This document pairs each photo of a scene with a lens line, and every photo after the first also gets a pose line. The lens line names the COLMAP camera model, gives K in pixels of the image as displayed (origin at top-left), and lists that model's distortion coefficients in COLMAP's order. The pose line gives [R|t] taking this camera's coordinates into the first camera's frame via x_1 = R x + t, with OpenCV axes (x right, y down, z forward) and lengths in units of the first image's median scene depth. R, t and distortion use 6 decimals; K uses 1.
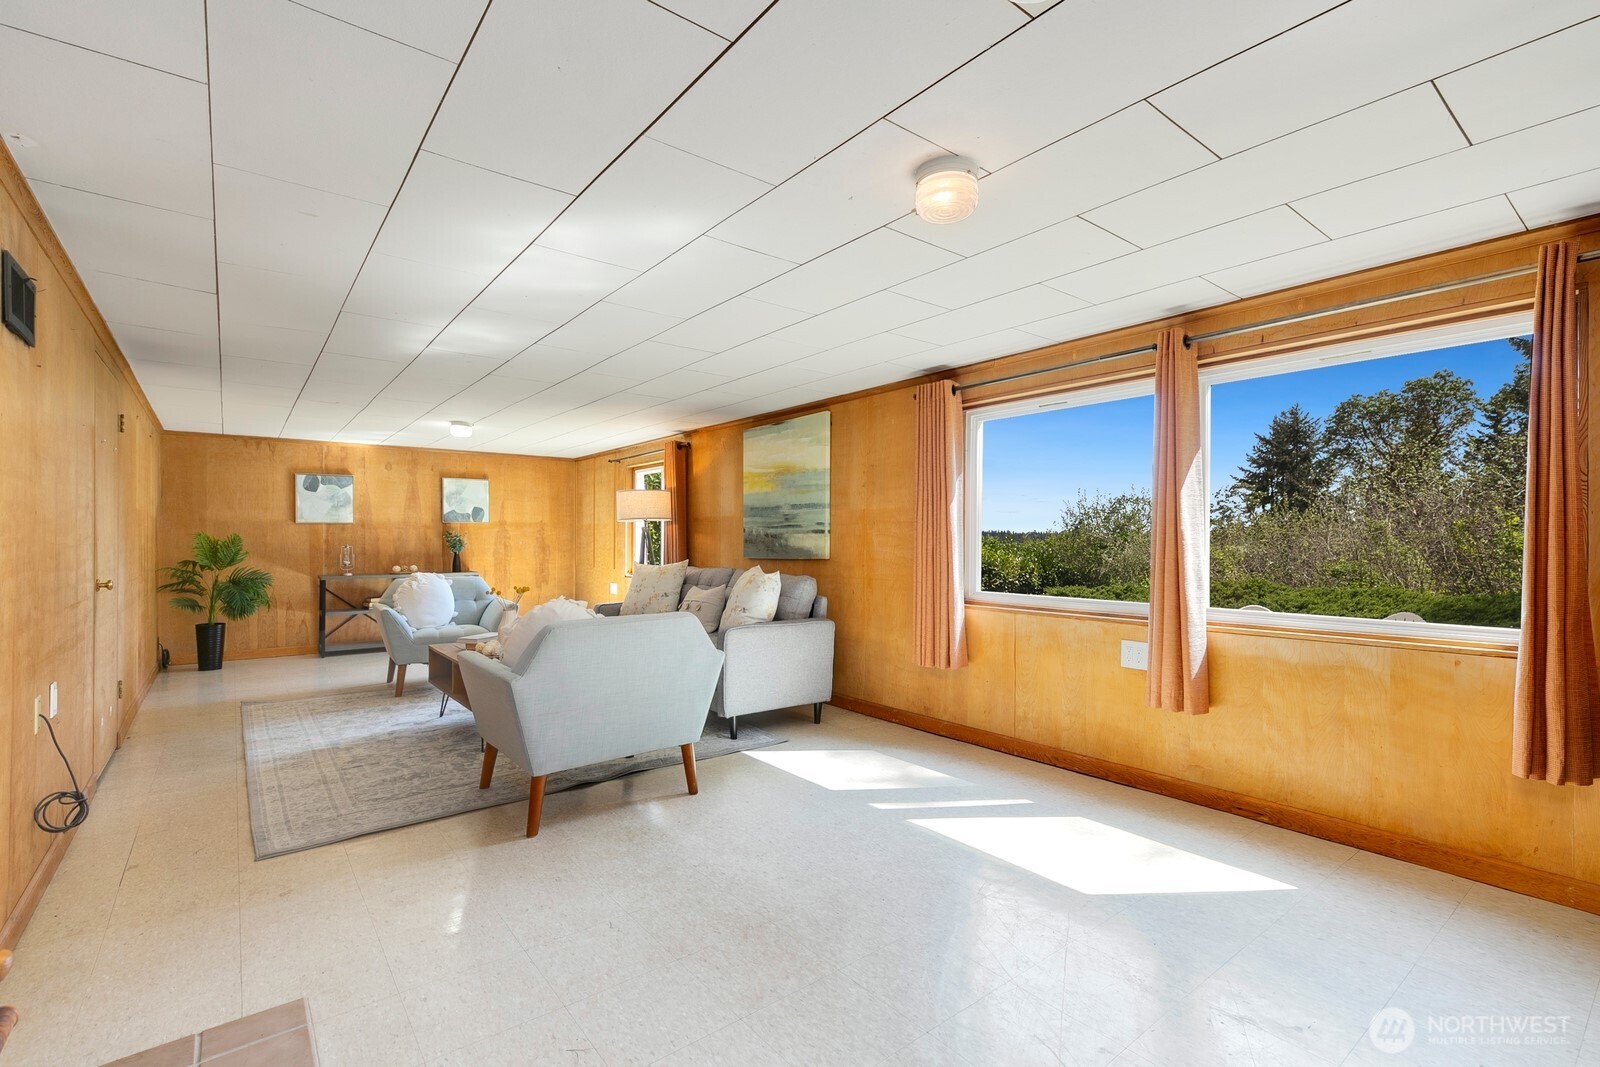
lens RADIAL K [[720.4, 0, 799.8], [0, 720.4, 542.3], [0, 0, 1]] dist [0.032437, -0.023804]
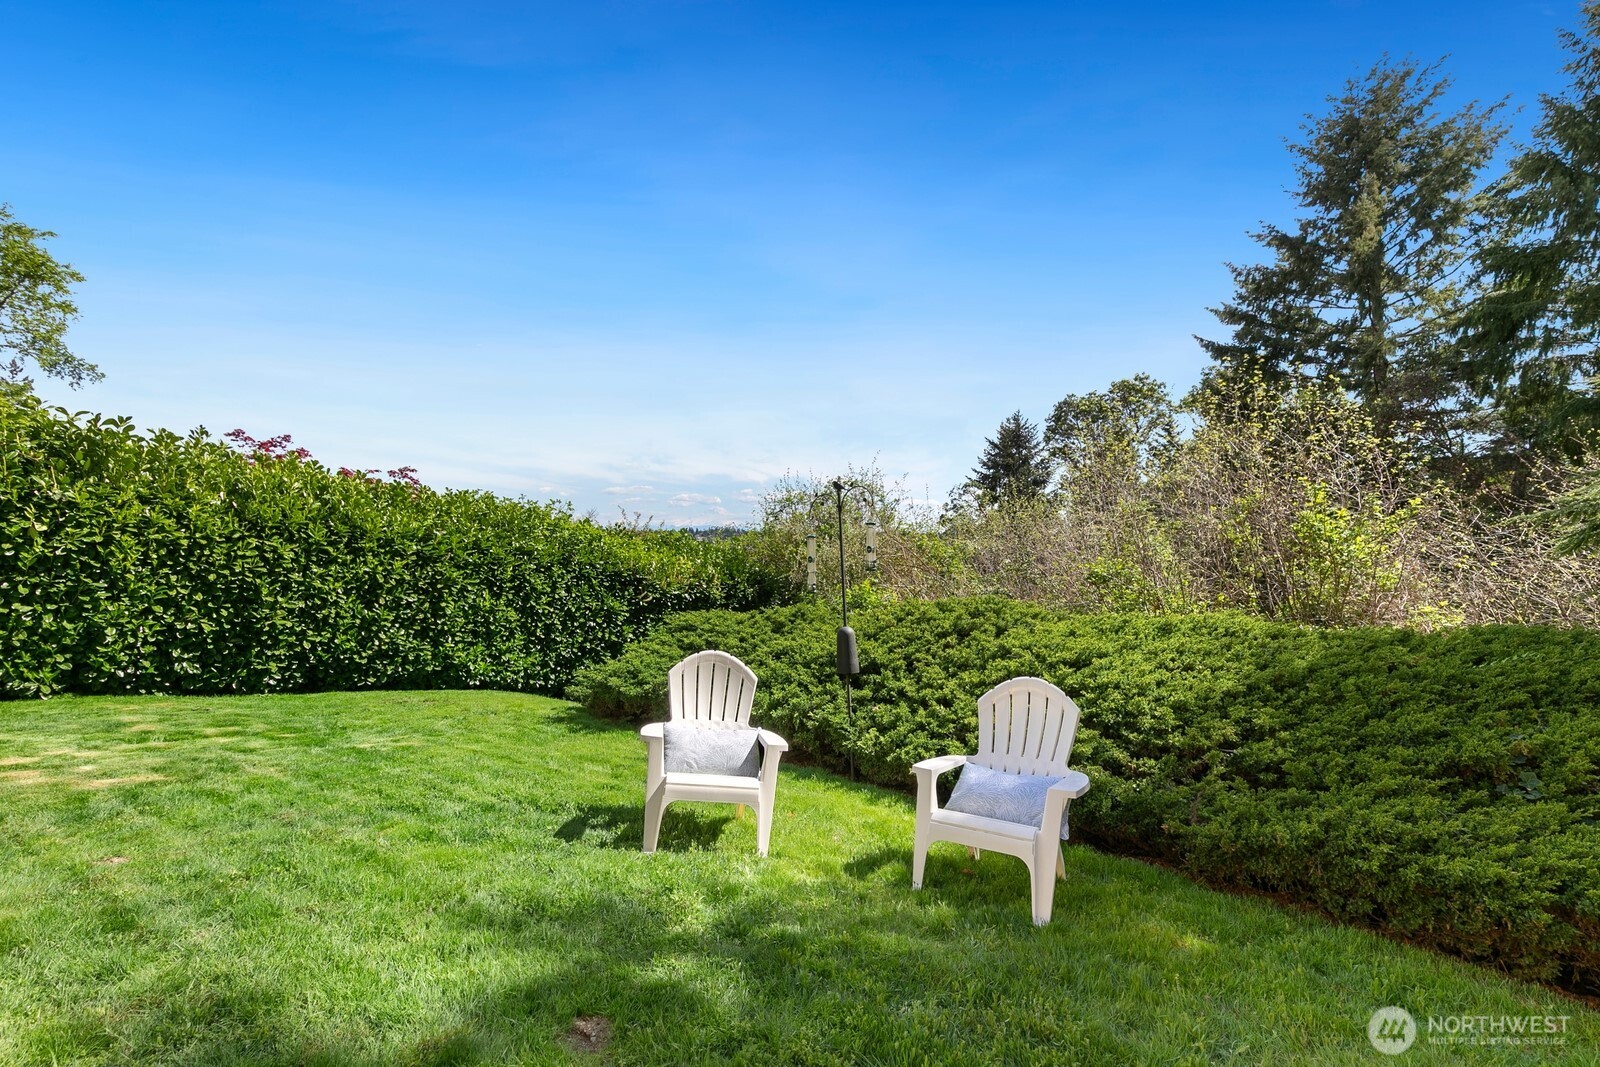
lens RADIAL K [[720.4, 0, 799.8], [0, 720.4, 542.3], [0, 0, 1]] dist [0.032437, -0.023804]
pose [[0.953004, -0.005546, 0.302907, 0.084798], [0.005591, 0.999984, 0.000721, 0.002071], [-0.302906, 0.001006, 0.953020, 0.136796]]
